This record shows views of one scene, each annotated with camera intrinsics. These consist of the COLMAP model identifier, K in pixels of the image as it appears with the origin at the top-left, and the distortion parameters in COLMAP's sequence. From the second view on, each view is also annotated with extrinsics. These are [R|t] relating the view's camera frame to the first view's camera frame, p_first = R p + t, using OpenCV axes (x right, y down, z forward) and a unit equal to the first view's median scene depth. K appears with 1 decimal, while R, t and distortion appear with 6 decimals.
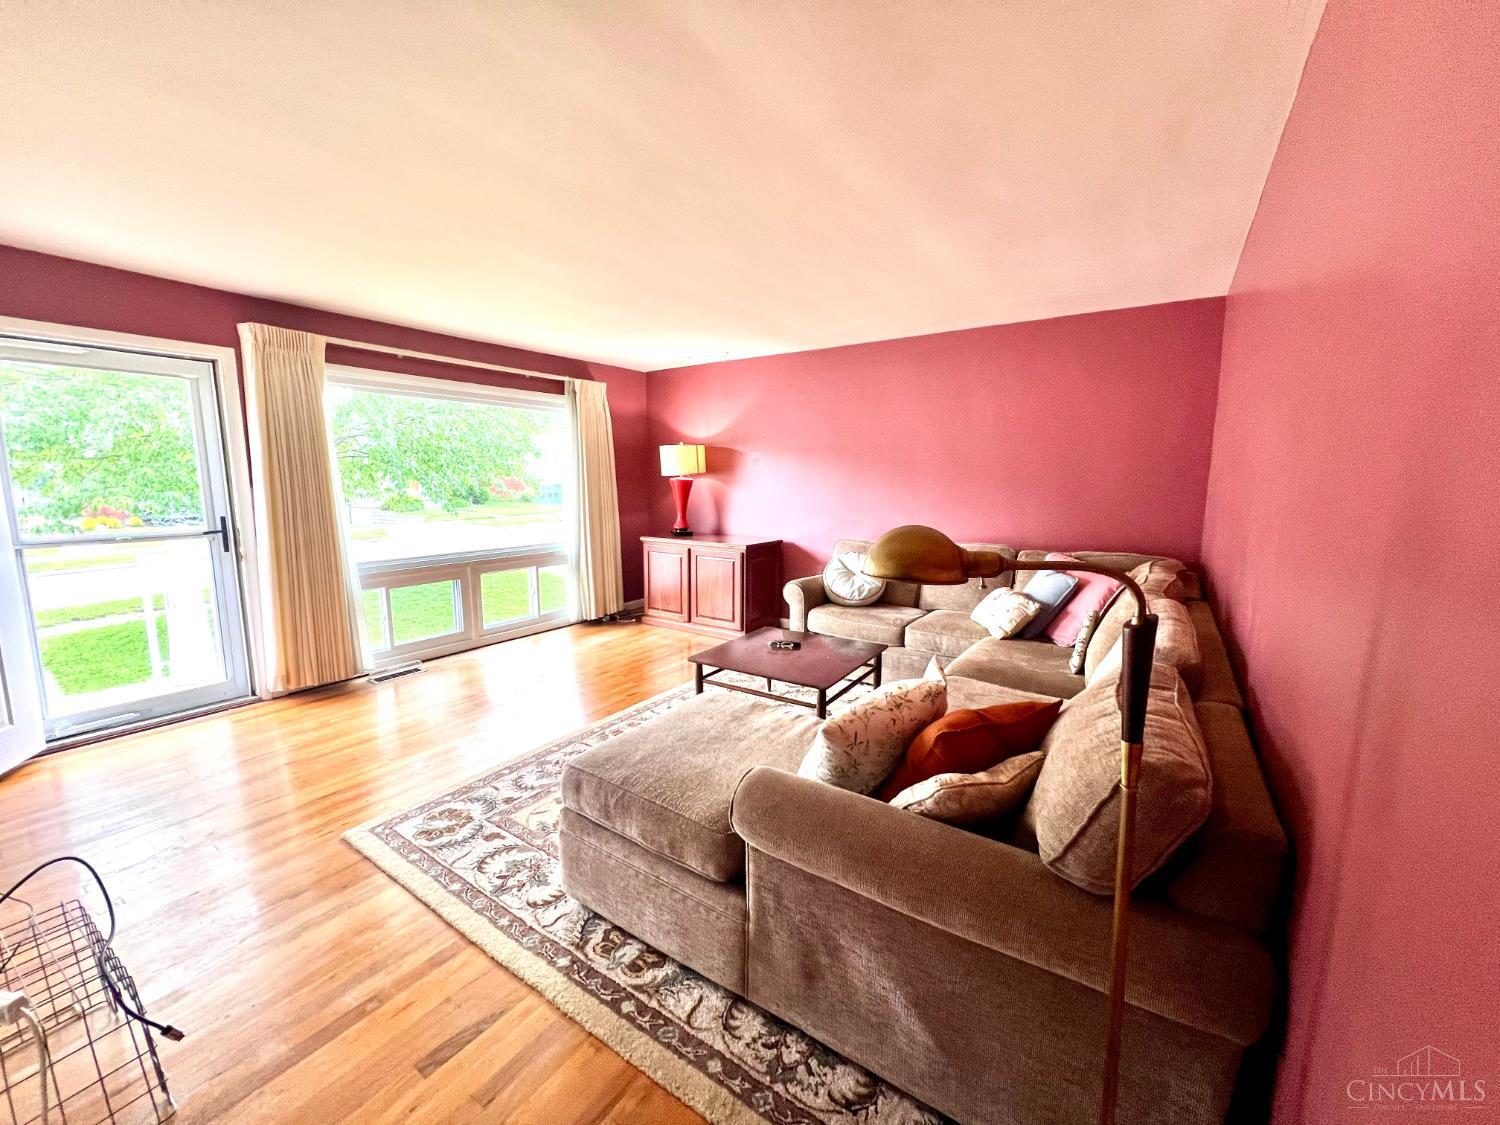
lens RADIAL K [[604.1, 0, 750.0], [0, 604.1, 562.5], [0, 0, 1]] dist [-0.000046, -0.000093]
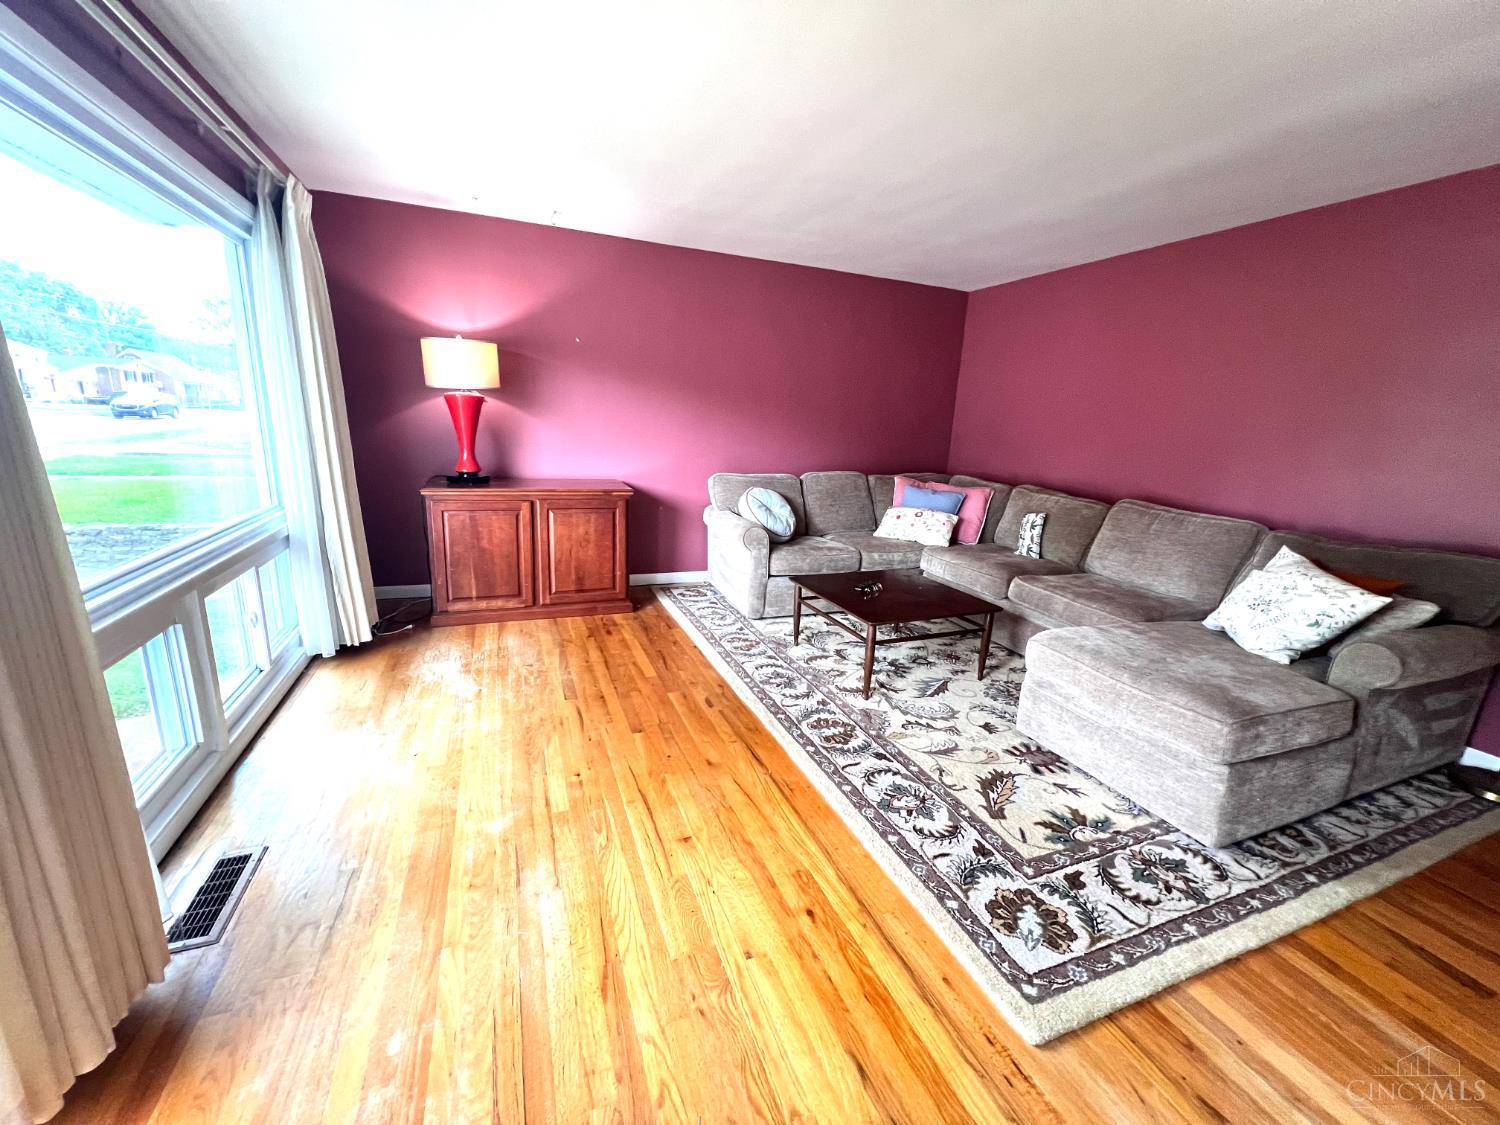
lens RADIAL K [[598.7, 0, 750.0], [0, 598.7, 562.5], [0, 0, 1]] dist [-0.000537, -0.000101]
pose [[0.550507, -0.175522, 0.816170, -1.214289], [0.072449, 0.984004, 0.162749, -0.106955], [-0.831681, -0.030464, 0.554418, 0.931883]]
